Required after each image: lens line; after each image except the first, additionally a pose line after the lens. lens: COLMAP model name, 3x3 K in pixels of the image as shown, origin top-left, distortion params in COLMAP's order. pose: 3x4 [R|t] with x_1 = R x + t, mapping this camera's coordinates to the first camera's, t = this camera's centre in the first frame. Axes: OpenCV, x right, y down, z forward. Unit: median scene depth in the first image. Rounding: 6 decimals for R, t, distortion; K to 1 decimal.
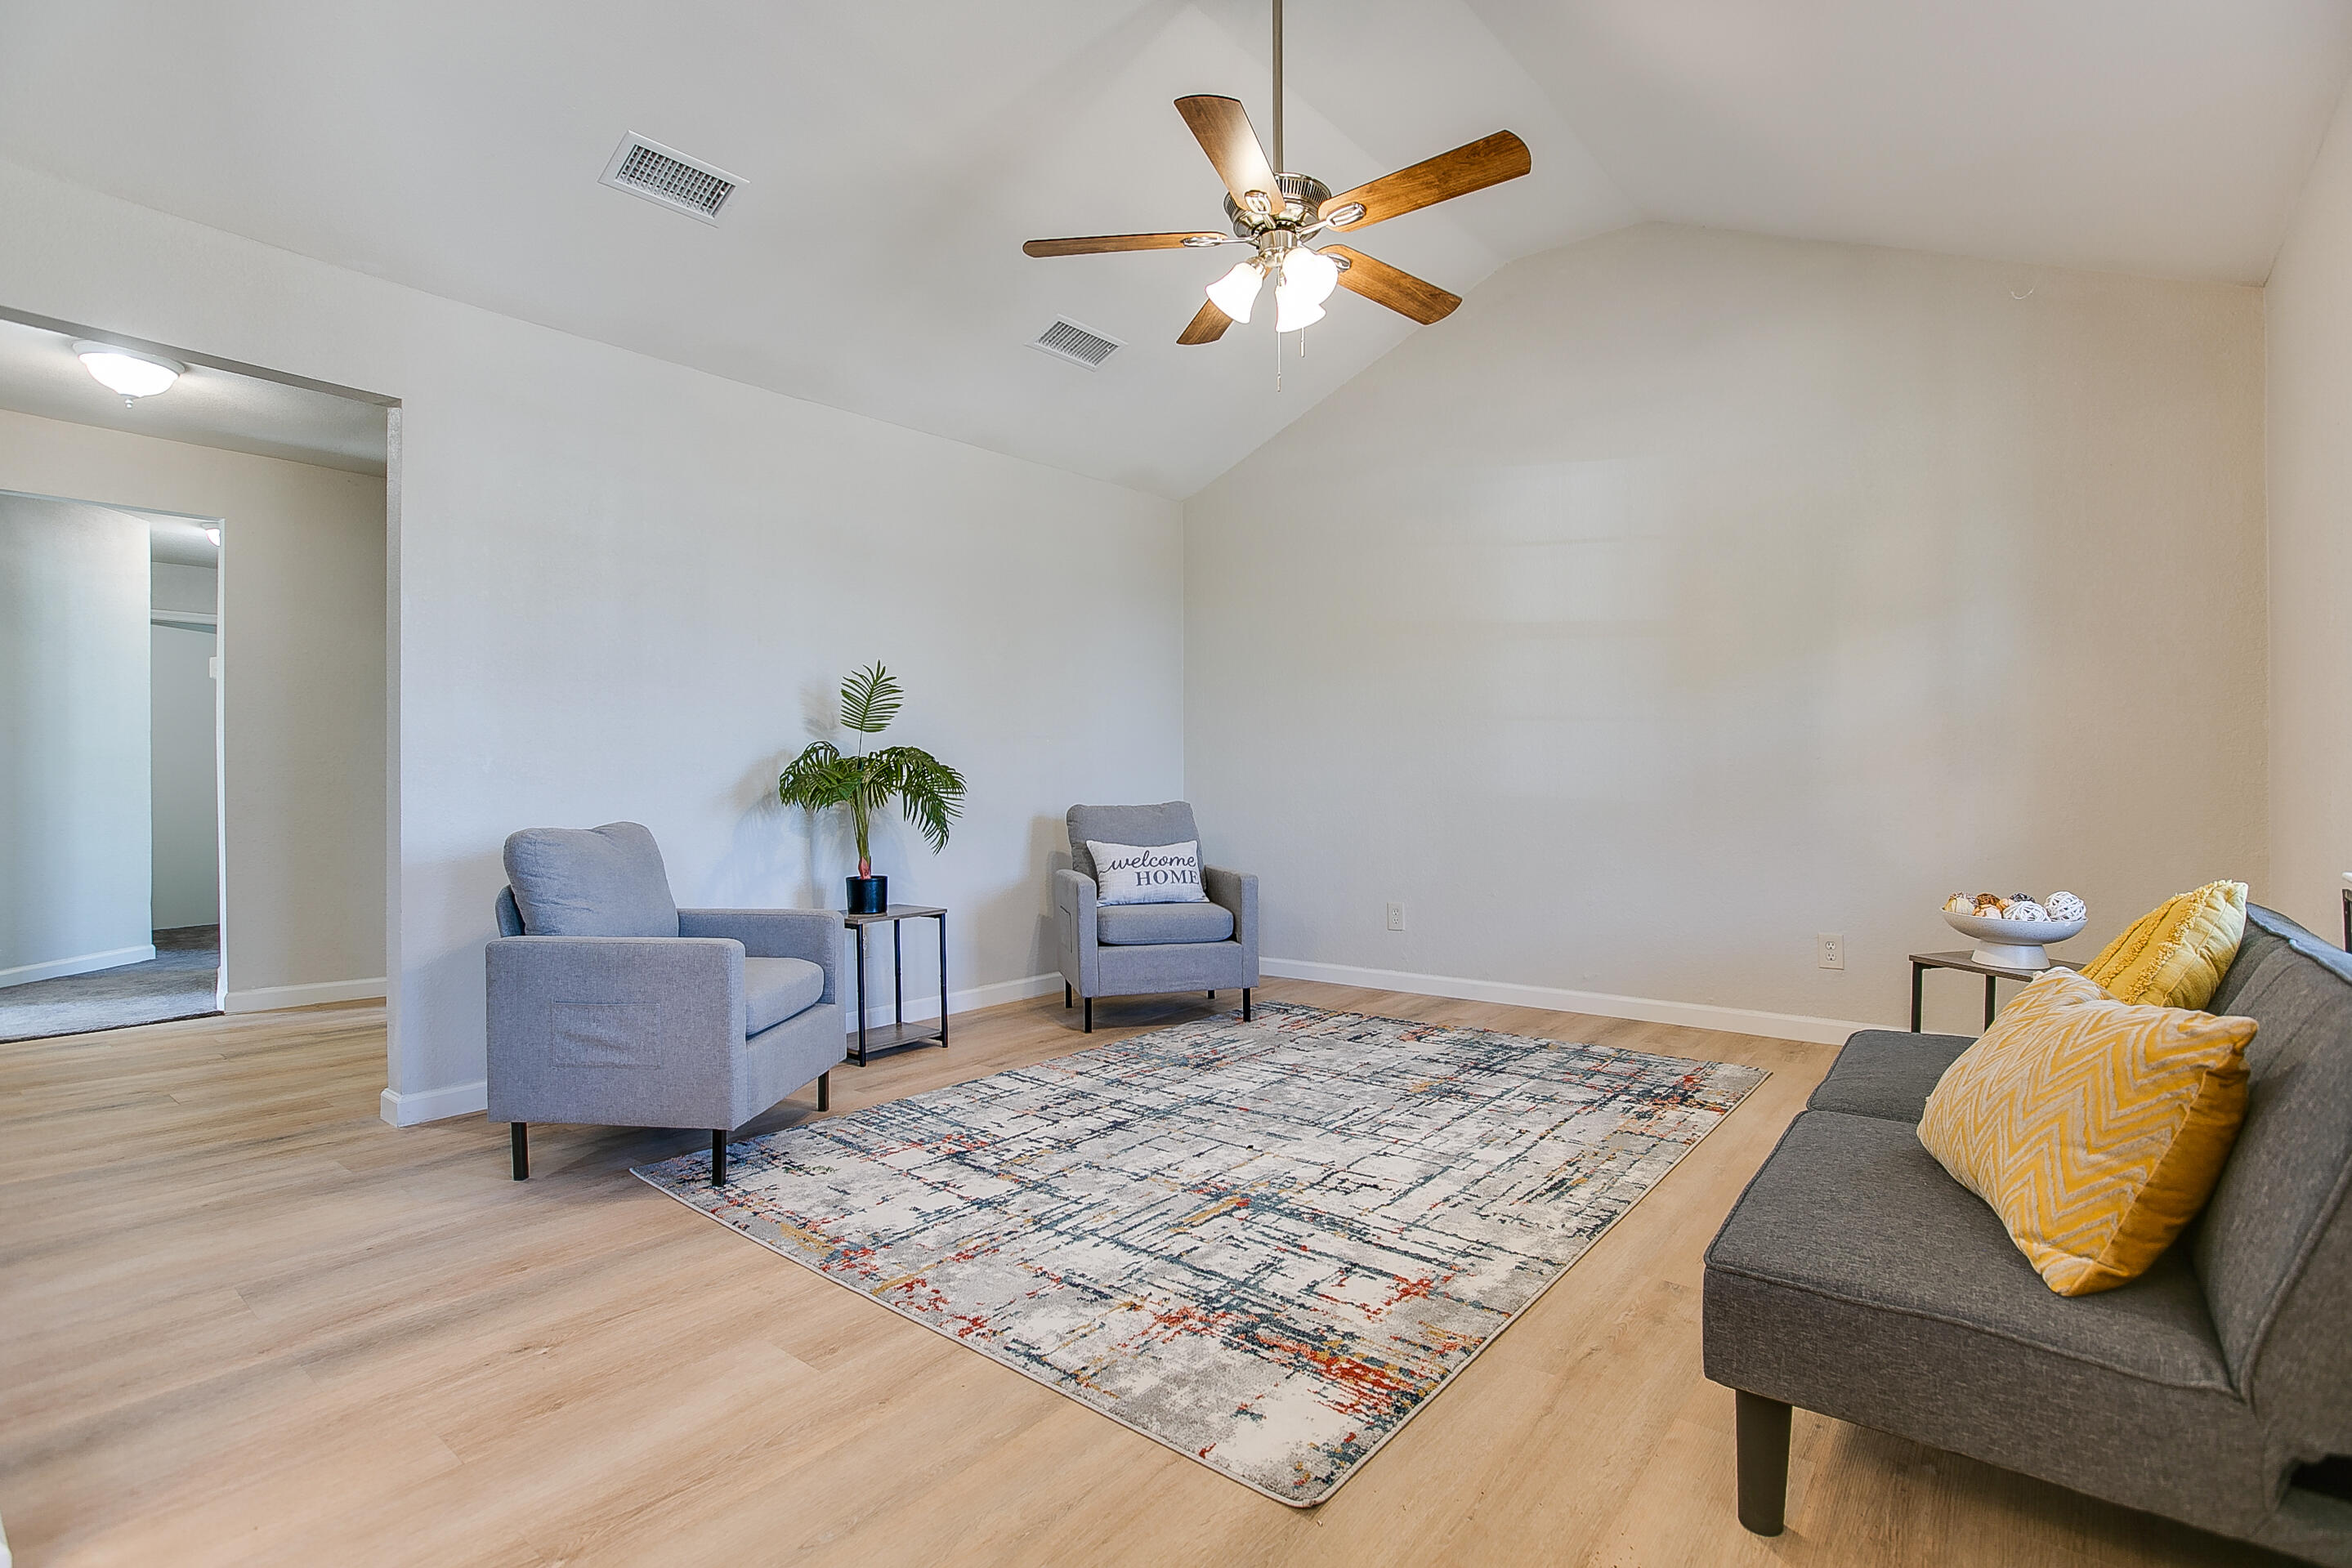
lens RADIAL K [[1073.2, 0, 1177.7], [0, 1073.2, 777.3], [0, 0, 1]] dist [-0.020134, 0.001540]
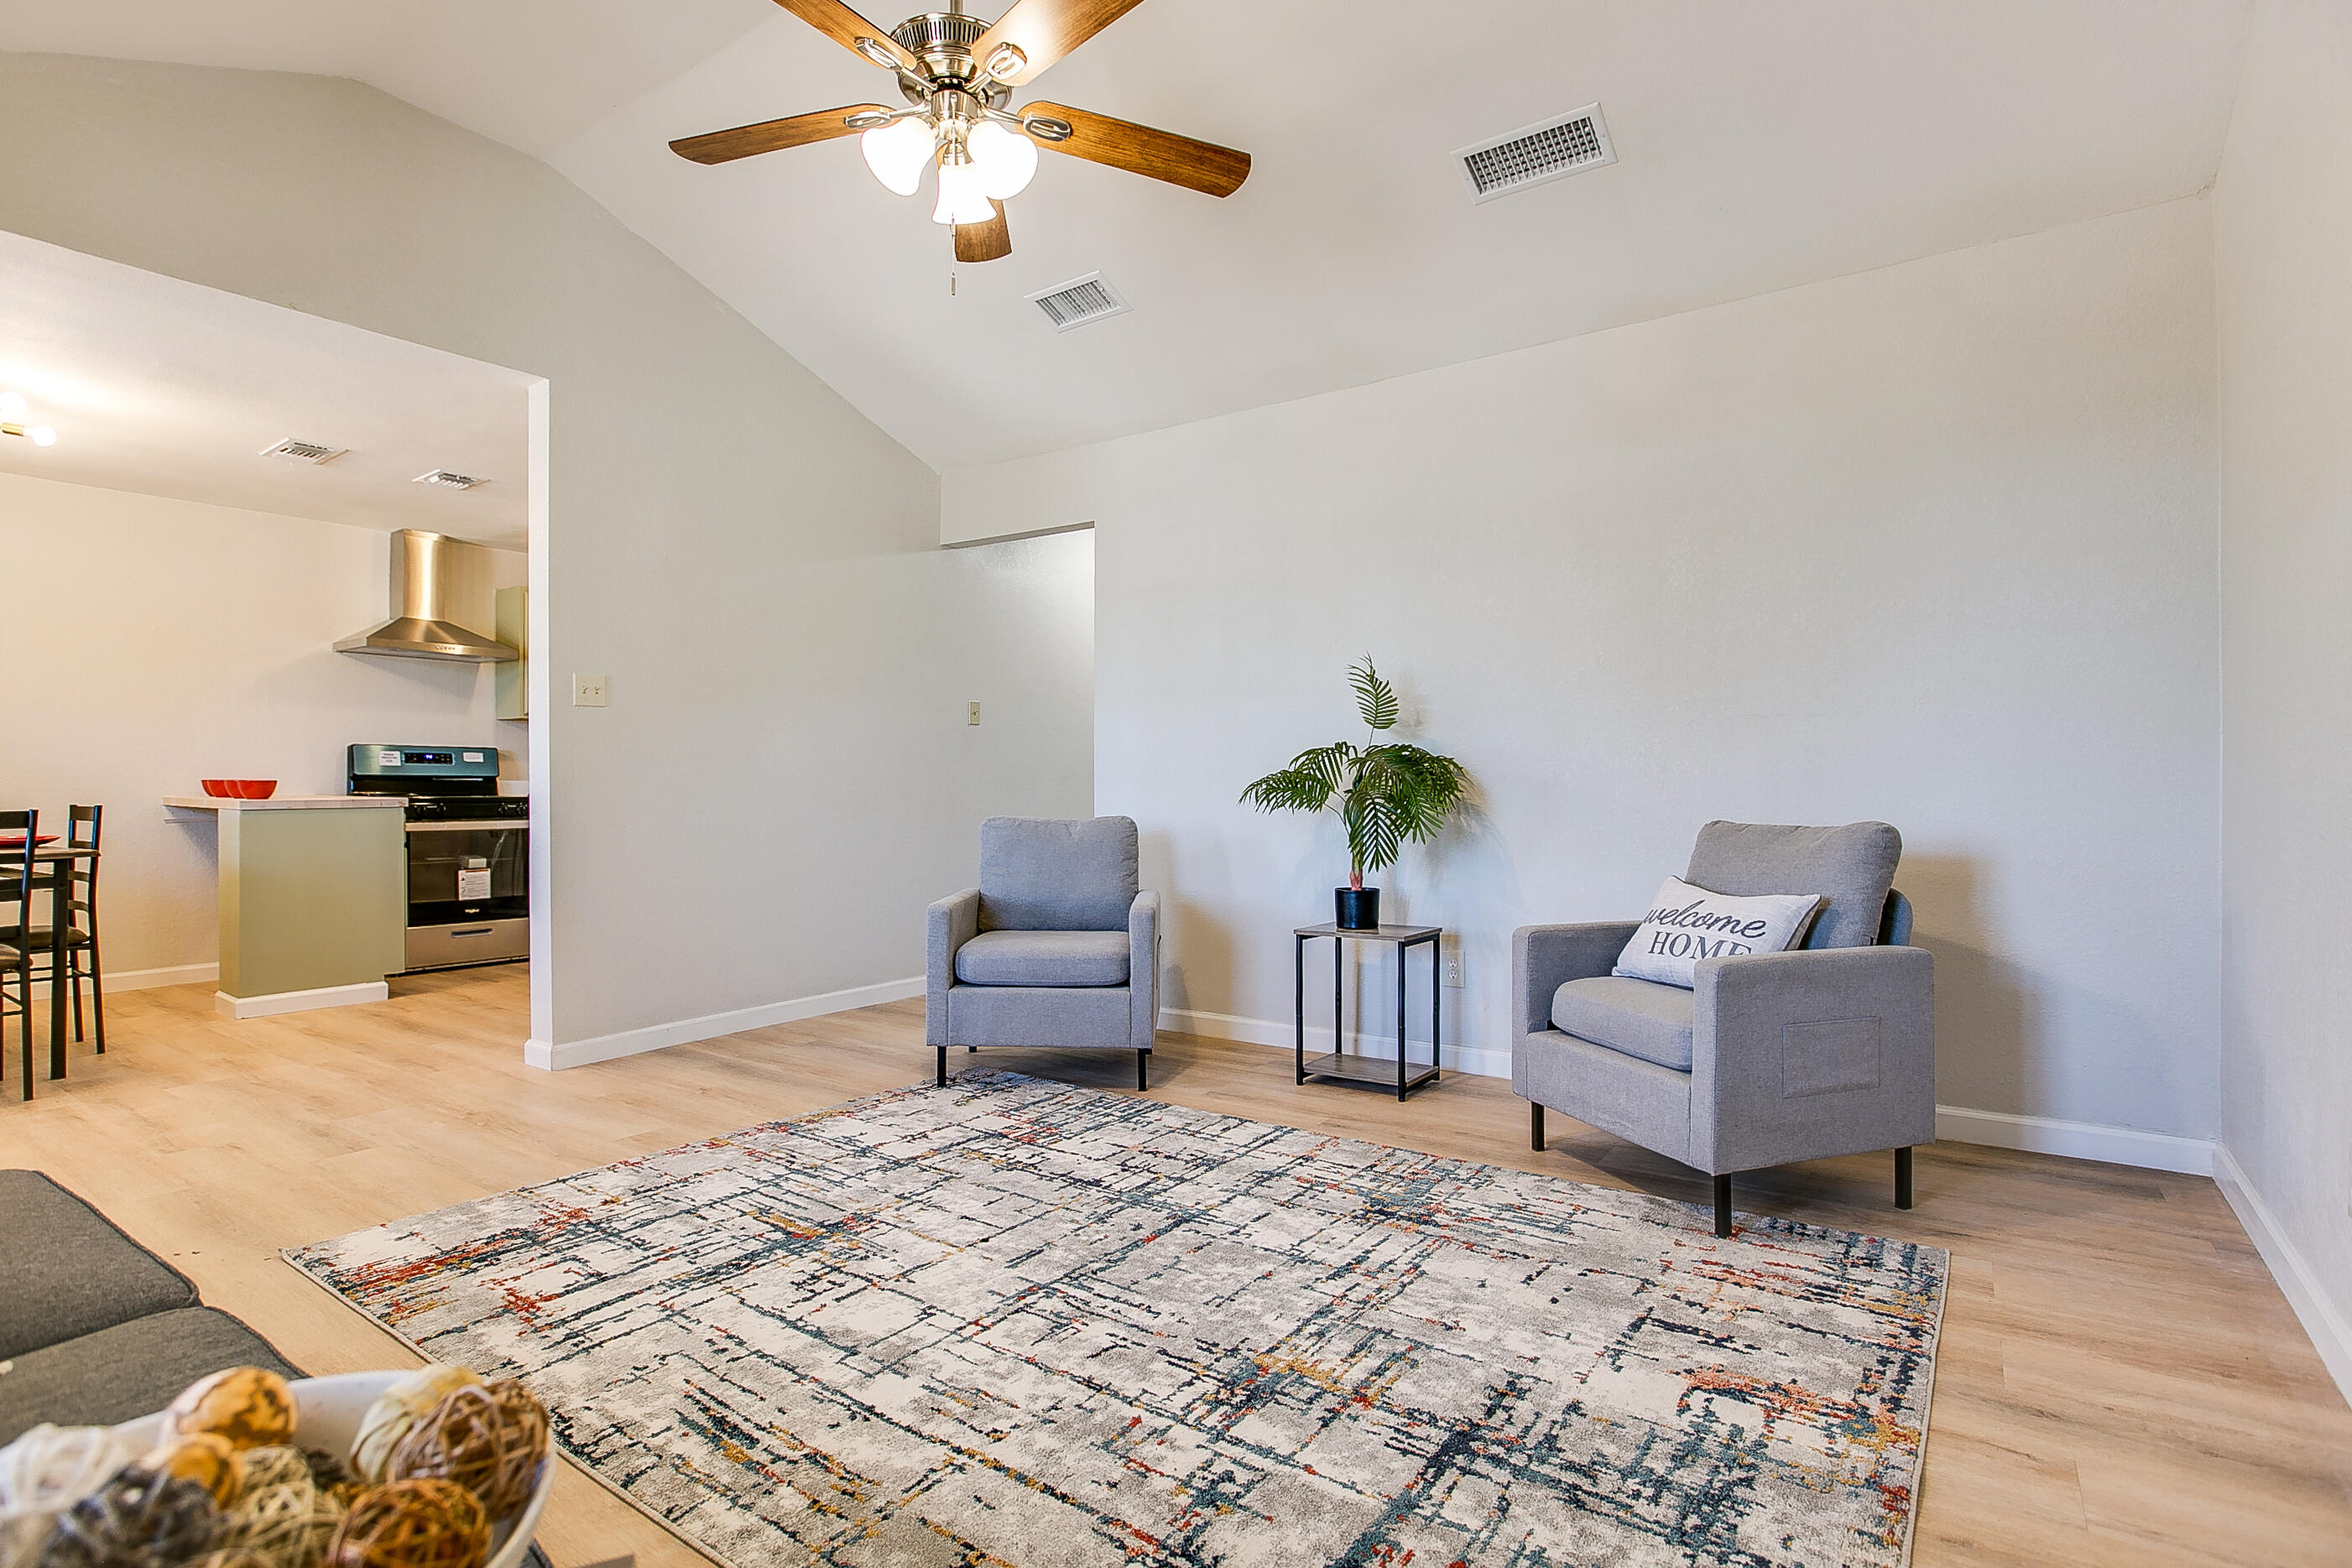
lens RADIAL K [[1132.3, 0, 1176.0], [0, 1132.3, 784.0], [0, 0, 1]] dist [-0.037372, 0.021420]
pose [[0.073918, -0.006265, -0.997245, 0.920645], [0.011168, 0.999923, -0.005454, 0.011945], [0.997202, -0.010734, 0.073982, 1.090017]]
